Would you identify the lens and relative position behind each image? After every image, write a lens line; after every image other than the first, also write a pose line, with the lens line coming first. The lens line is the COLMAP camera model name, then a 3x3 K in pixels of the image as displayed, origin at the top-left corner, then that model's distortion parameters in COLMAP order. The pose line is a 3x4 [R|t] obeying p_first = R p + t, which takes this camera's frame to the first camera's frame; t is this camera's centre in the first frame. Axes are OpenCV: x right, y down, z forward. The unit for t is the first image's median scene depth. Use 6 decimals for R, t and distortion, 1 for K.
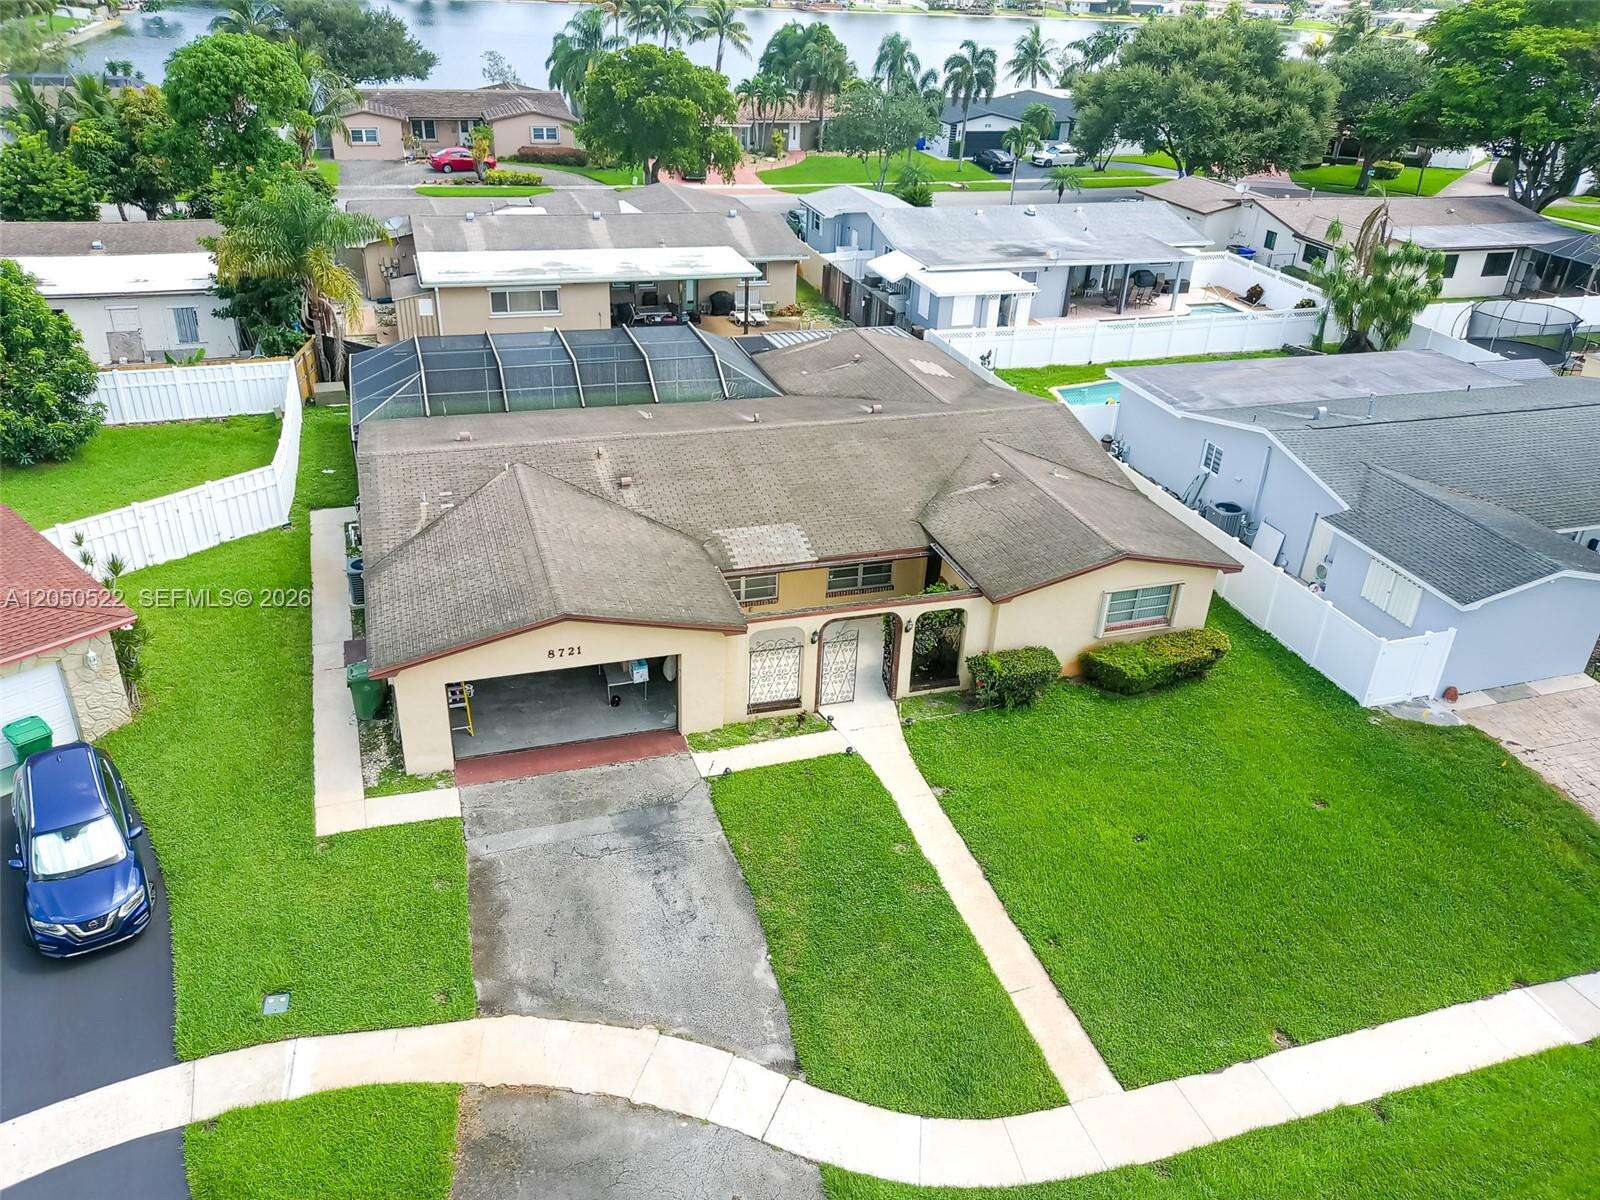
lens RADIAL K [[1198.9, 0, 800.0], [0, 1198.9, 600.0], [0, 0, 1]] dist [0.104181, -0.171922]
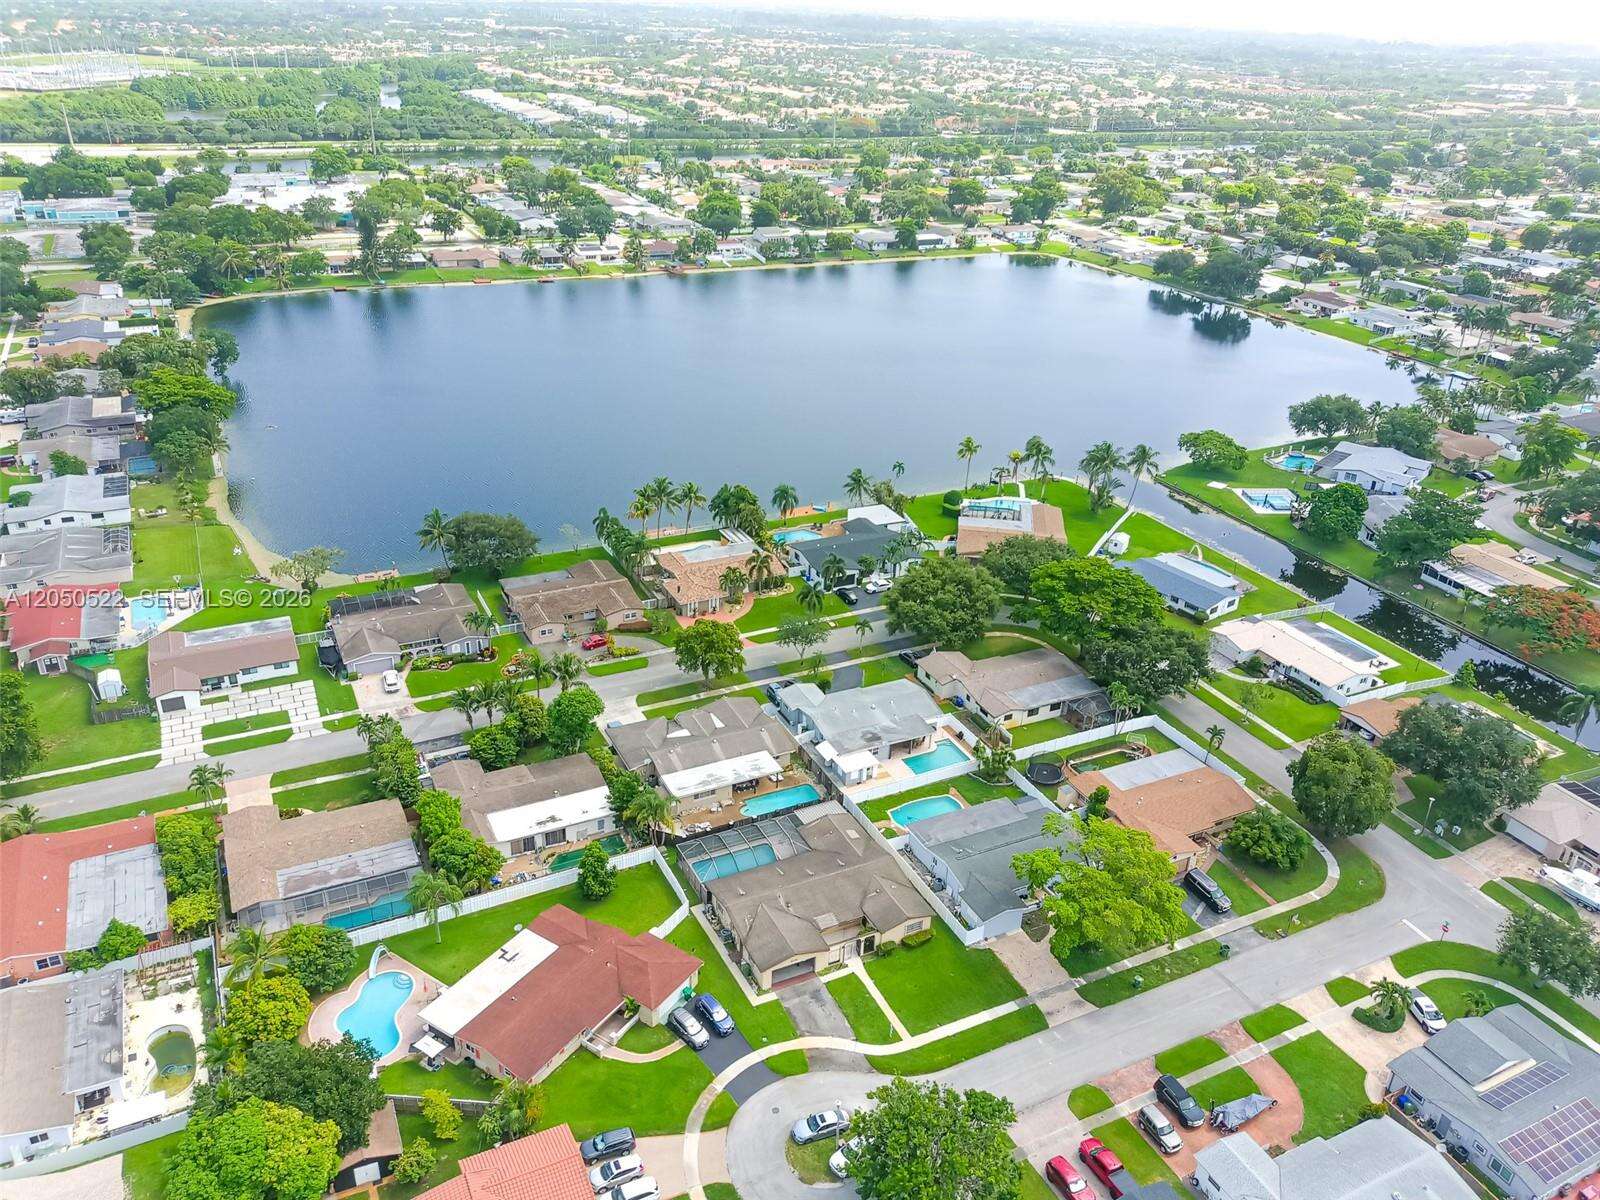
lens RADIAL K [[1198.9, 0, 800.0], [0, 1198.9, 600.0], [0, 0, 1]] dist [0.104181, -0.171922]
pose [[0.989230, -0.069506, 0.128812, -0.601867], [0.073216, 0.997020, -0.024287, -1.099342], [-0.126741, 0.033457, 0.991372, -3.303075]]
